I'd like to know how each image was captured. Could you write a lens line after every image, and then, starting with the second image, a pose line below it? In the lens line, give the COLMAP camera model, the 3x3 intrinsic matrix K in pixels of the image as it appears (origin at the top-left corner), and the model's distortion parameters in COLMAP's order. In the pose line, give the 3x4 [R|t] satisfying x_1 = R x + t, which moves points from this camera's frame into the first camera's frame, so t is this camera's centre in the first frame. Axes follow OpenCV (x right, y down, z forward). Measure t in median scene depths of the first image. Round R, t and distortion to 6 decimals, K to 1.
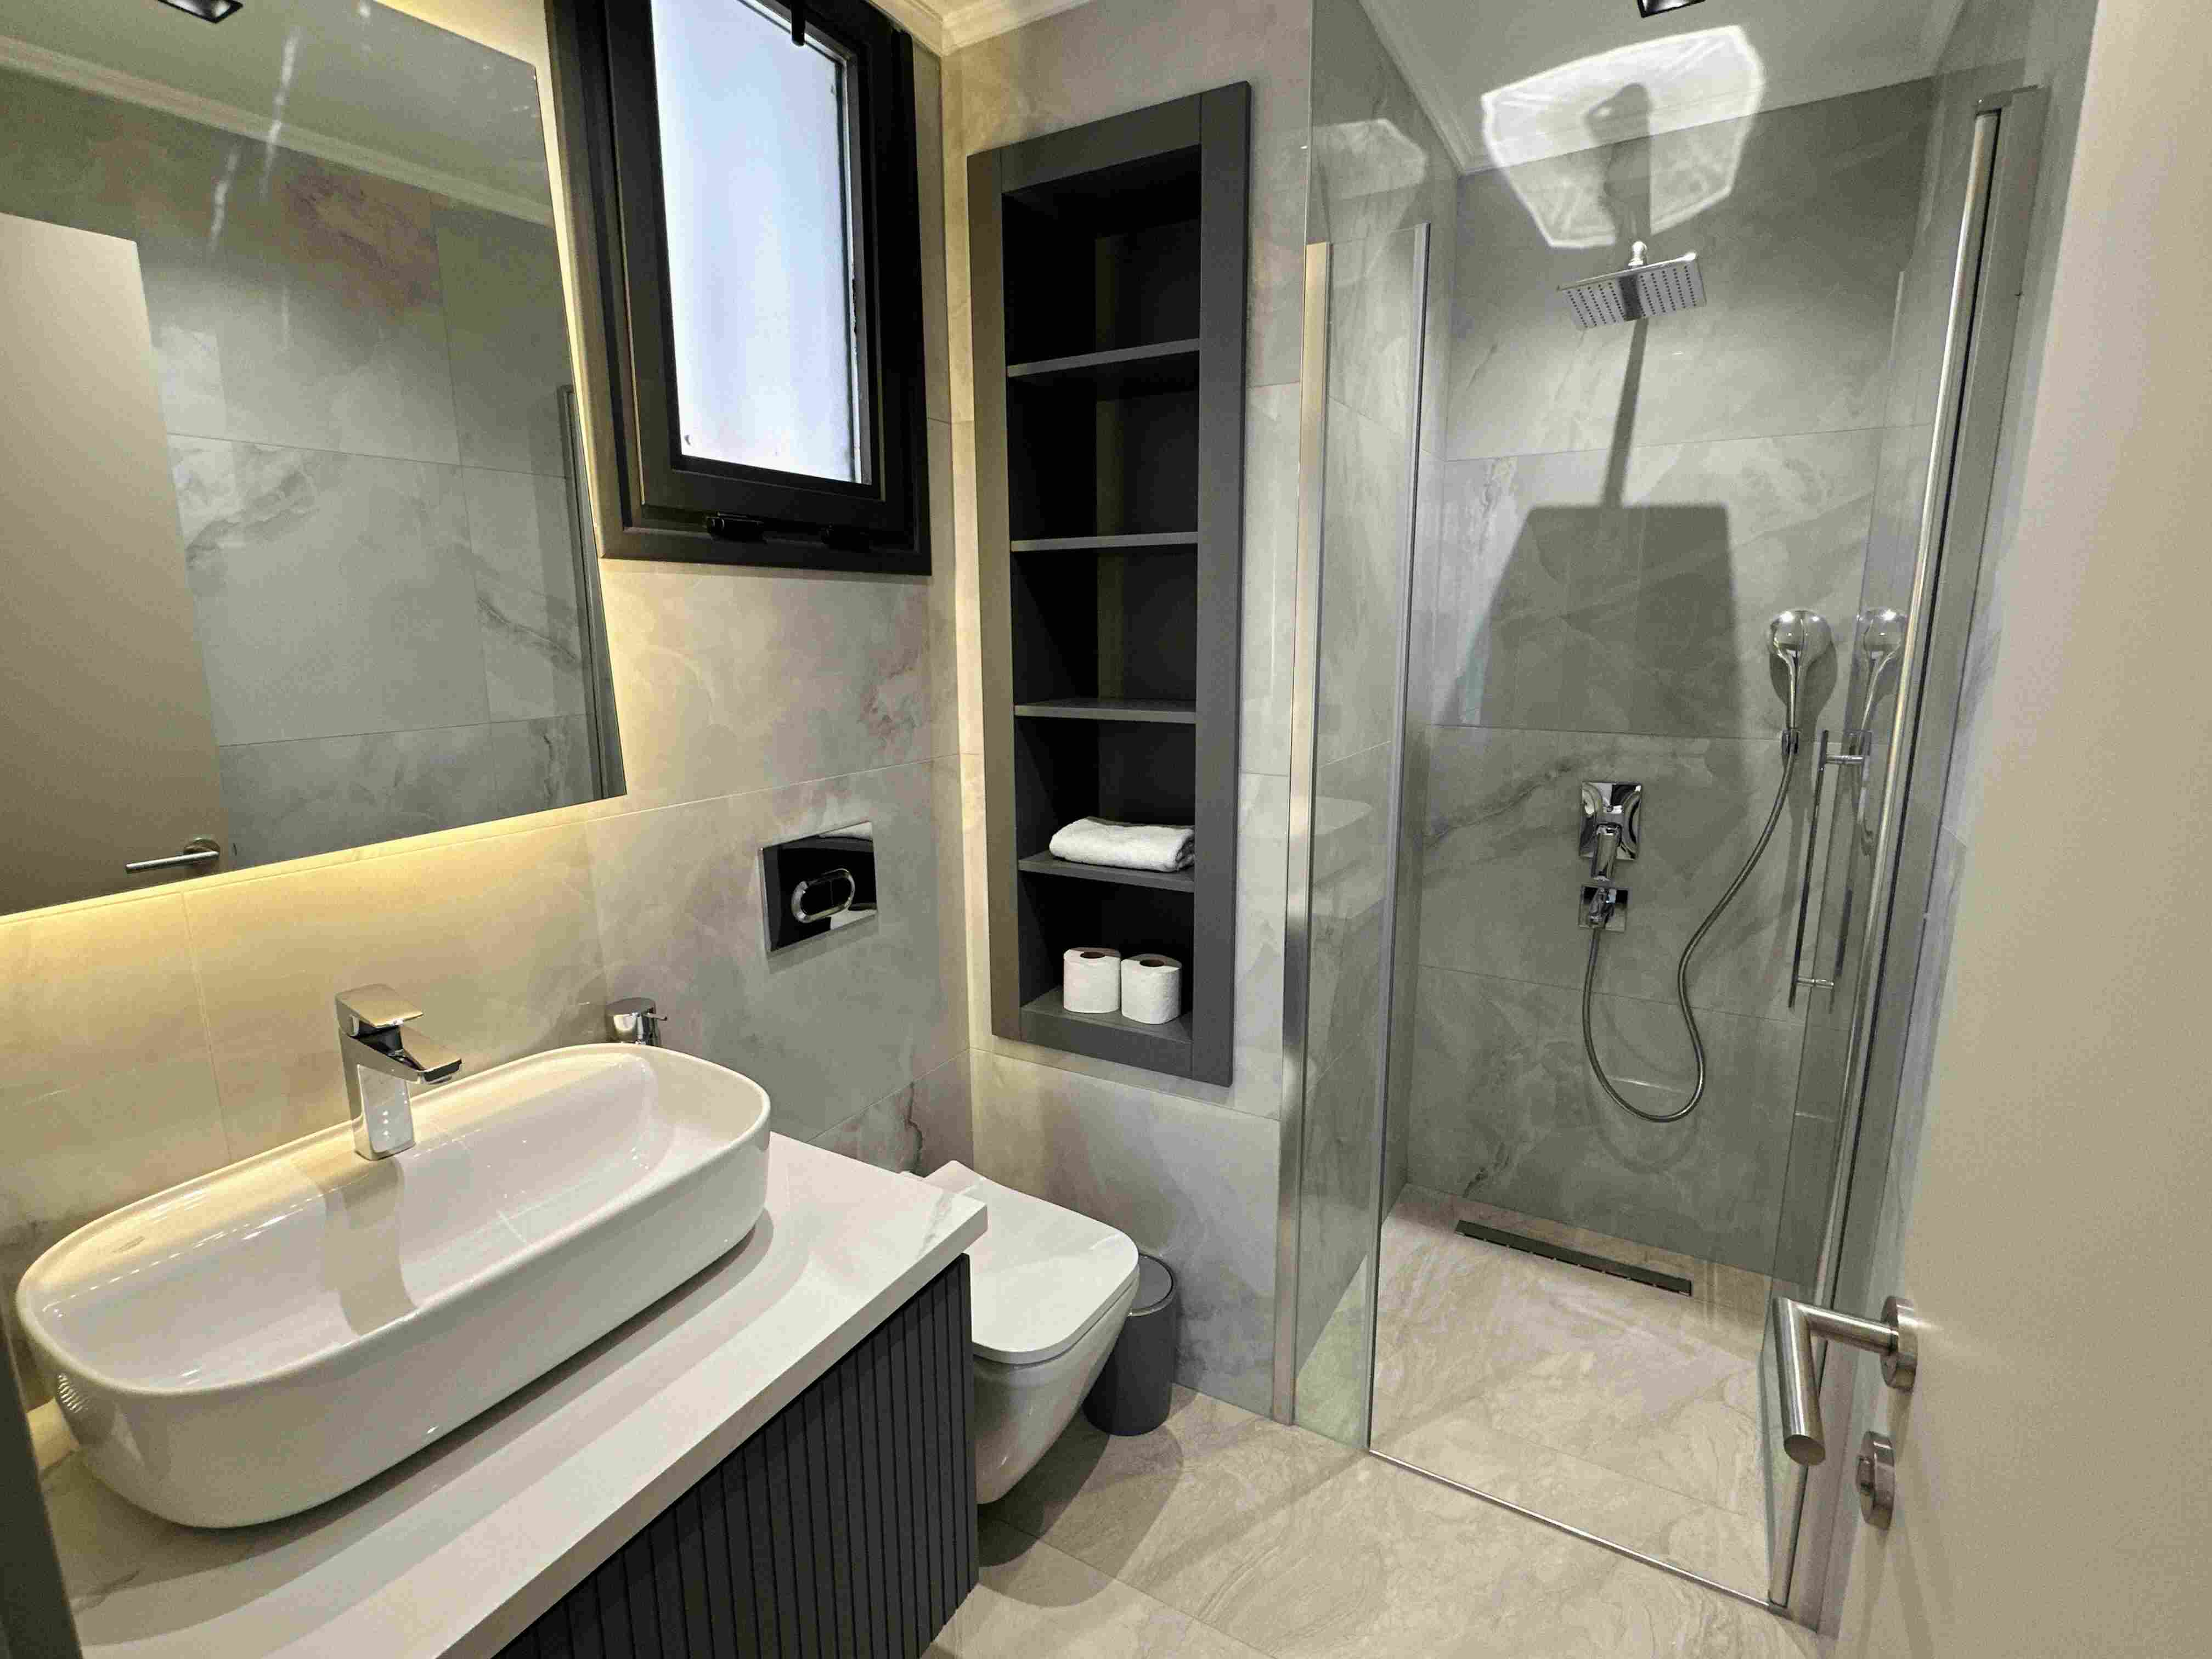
lens RADIAL K [[1041.2, 0, 1096.5], [0, 1041.2, 824.7], [0, 0, 1]] dist [0.000225, 0.000922]
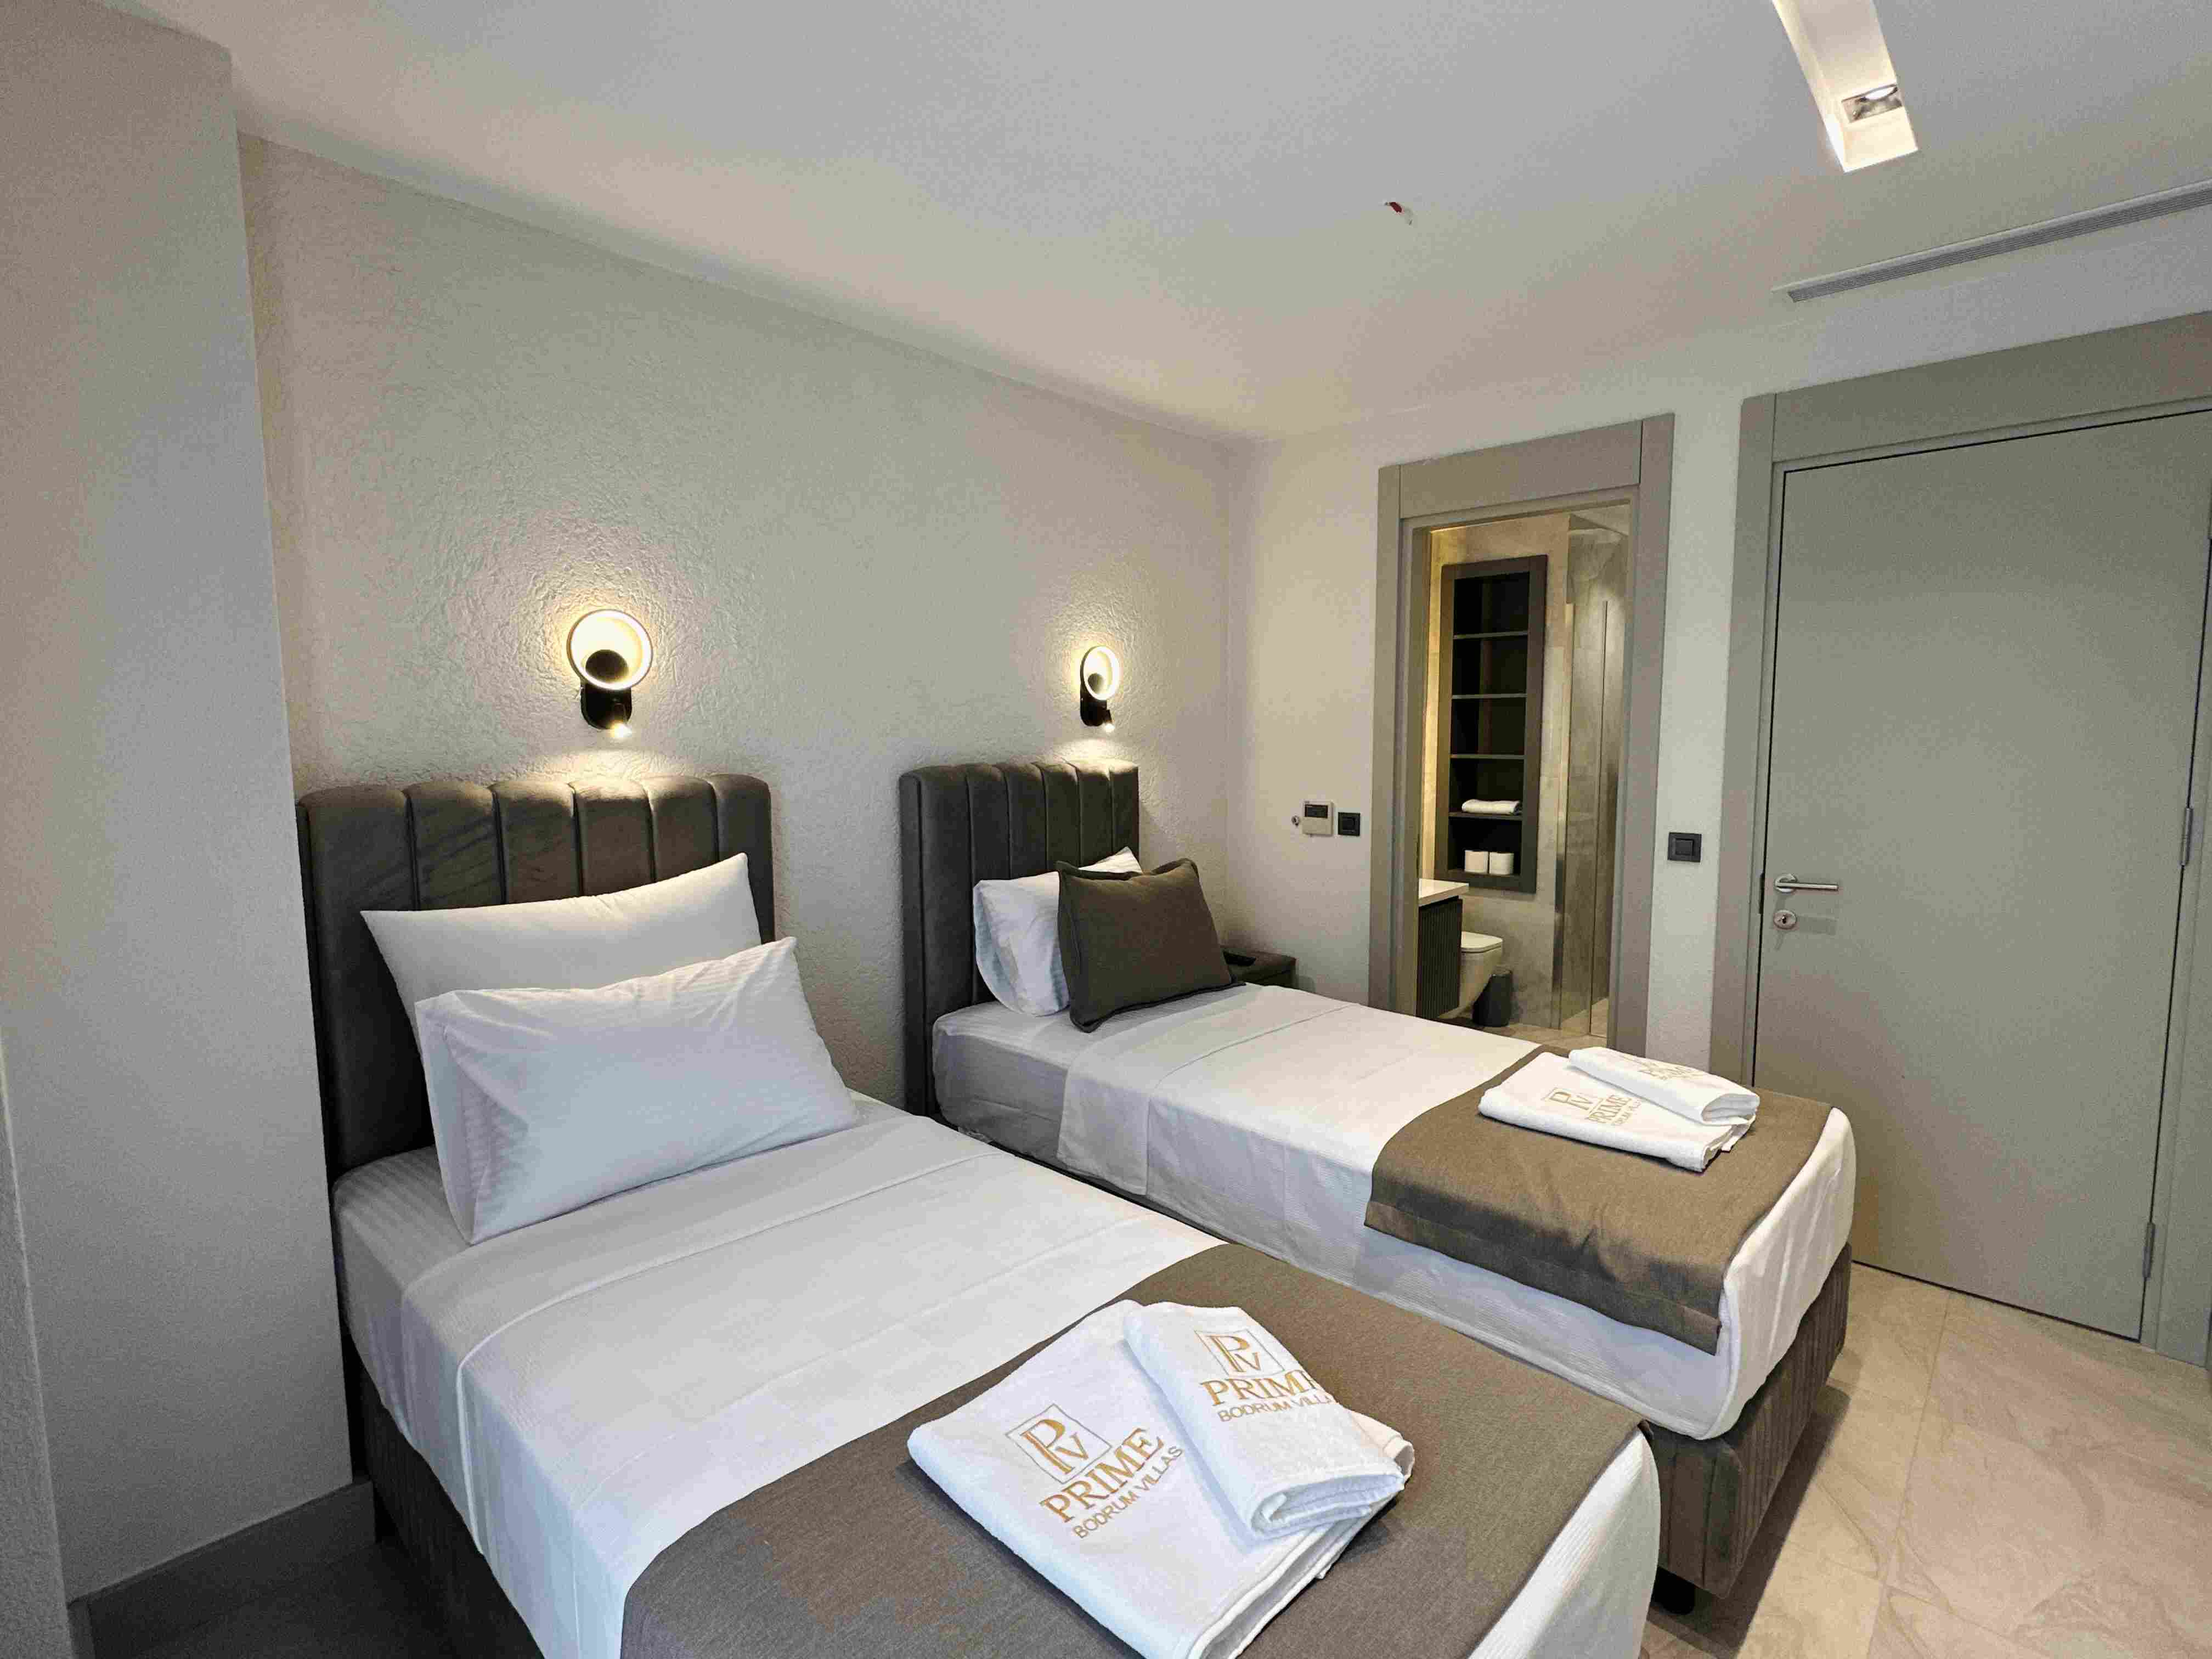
lens RADIAL K [[1041.2, 0, 1120.4], [0, 1041.2, 826.2], [0, 0, 1]] dist [0.000225, 0.000922]
pose [[0.979269, 0.021079, -0.201463, -0.366989], [-0.038567, 0.995780, -0.083279, 0.327665], [0.198857, 0.089323, 0.975949, -1.783413]]
